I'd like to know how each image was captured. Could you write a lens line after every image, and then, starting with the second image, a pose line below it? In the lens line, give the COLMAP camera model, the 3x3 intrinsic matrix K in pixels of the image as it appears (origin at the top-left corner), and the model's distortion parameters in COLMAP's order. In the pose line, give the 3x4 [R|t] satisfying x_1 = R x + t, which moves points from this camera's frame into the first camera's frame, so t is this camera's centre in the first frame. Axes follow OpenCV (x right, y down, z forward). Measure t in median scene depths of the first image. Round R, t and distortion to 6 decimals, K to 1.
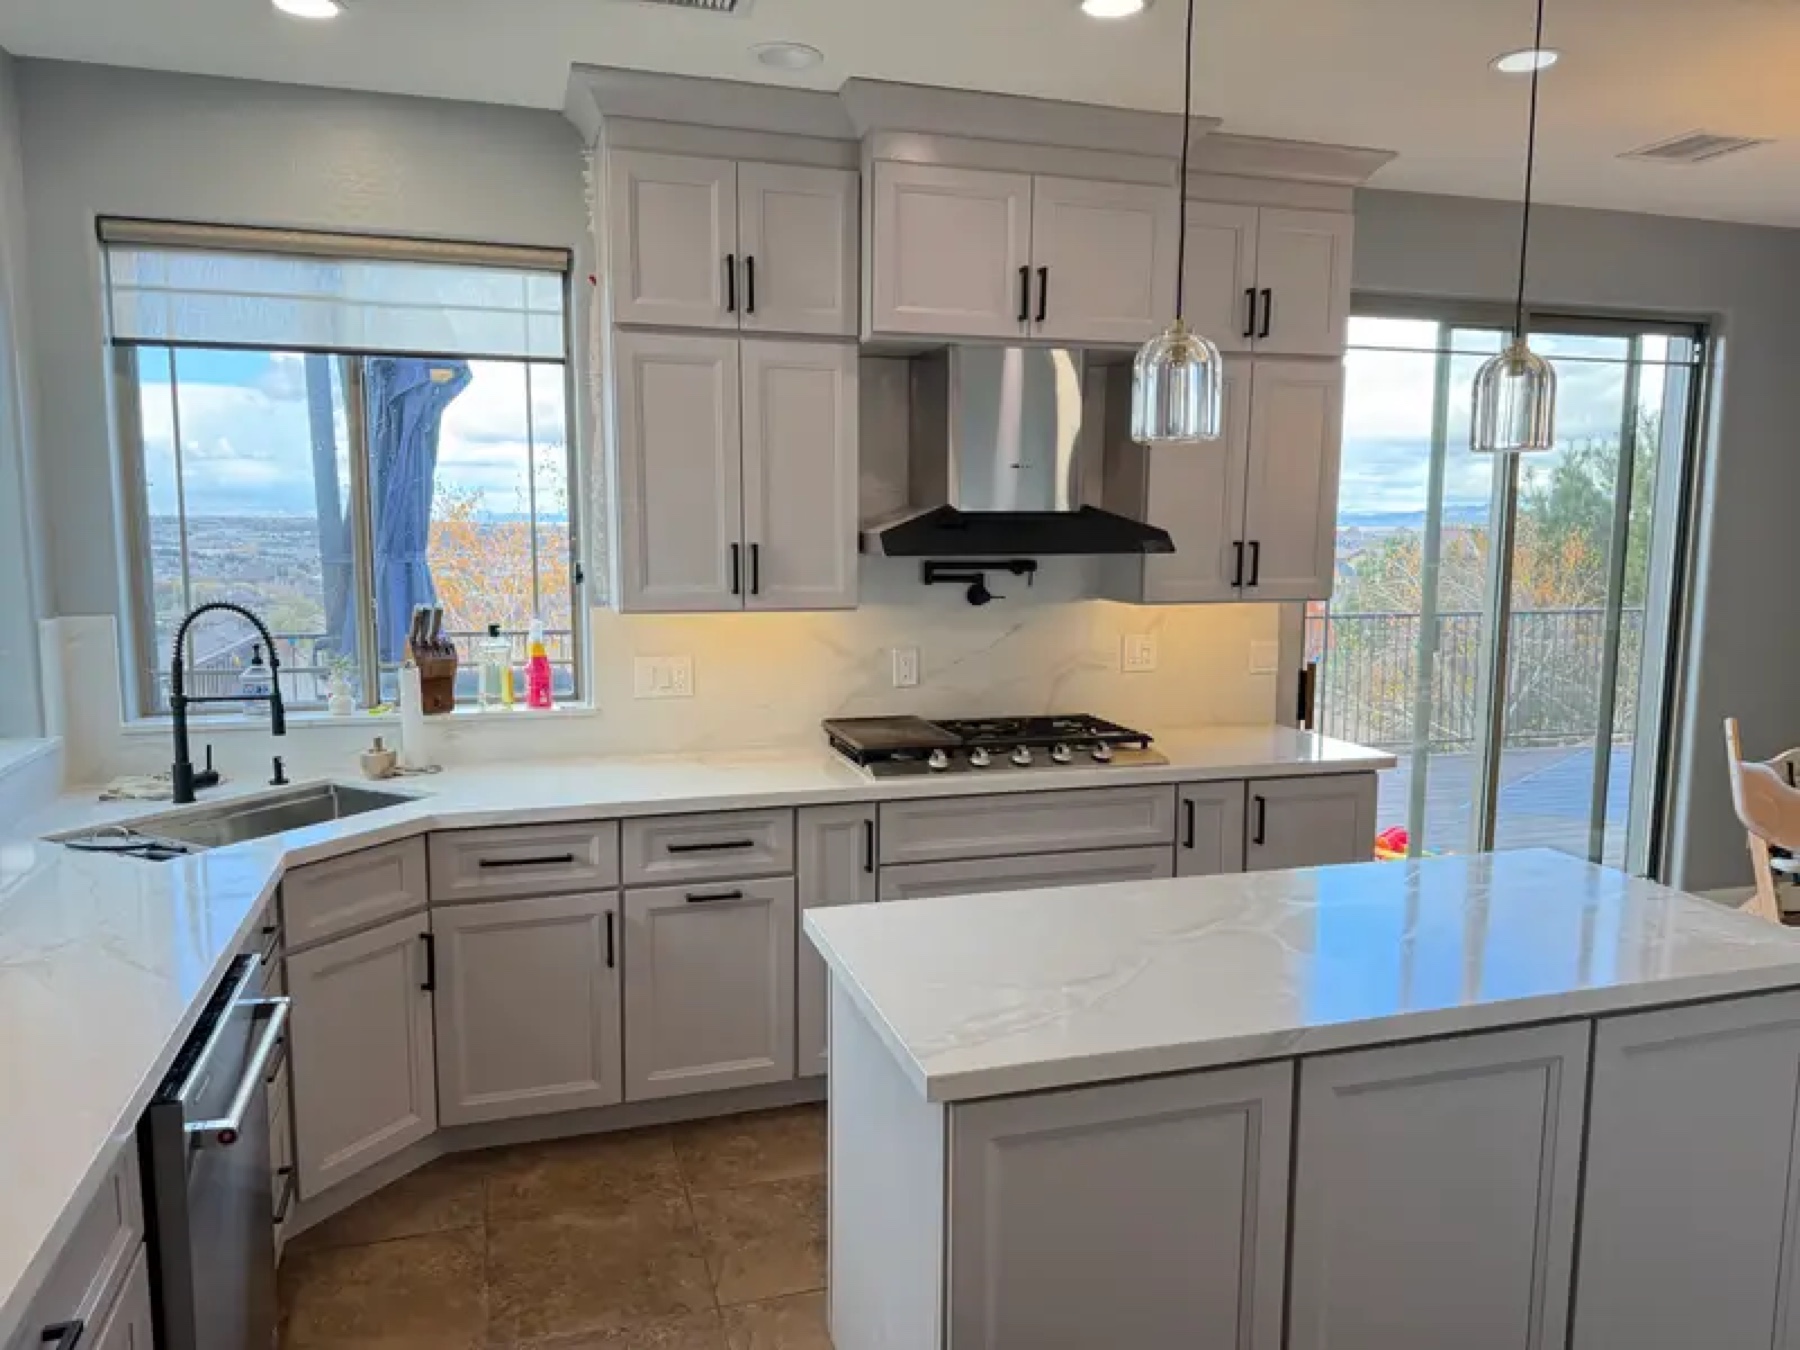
lens RADIAL K [[1230.2, 0, 900.0], [0, 1230.2, 675.0], [0, 0, 1]] dist [0.009406, 0.001411]
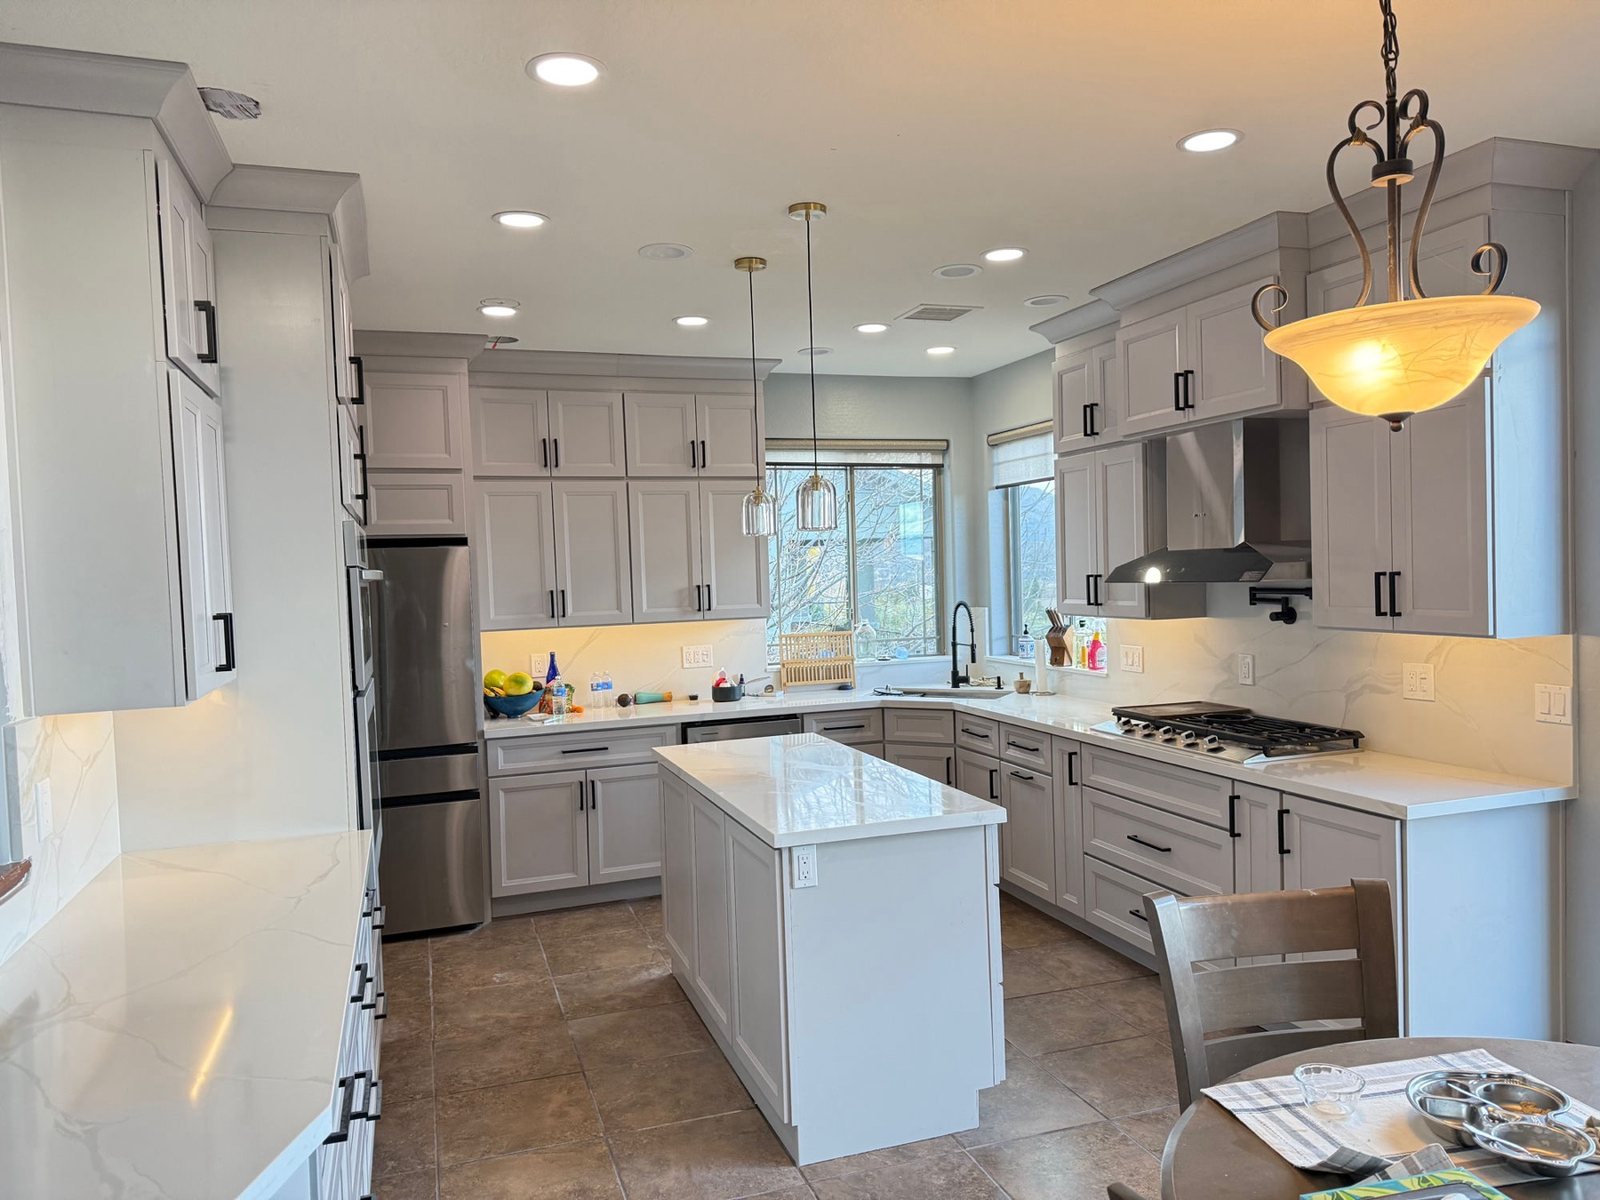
lens RADIAL K [[1093.5, 0, 800.0], [0, 1093.5, 600.0], [0, 0, 1]] dist [0.009406, 0.001411]
pose [[0.030916, 0.021949, -0.999281, 1.294327], [-0.093480, 0.995440, 0.018973, -0.063947], [0.995141, 0.092826, 0.032827, 0.561624]]
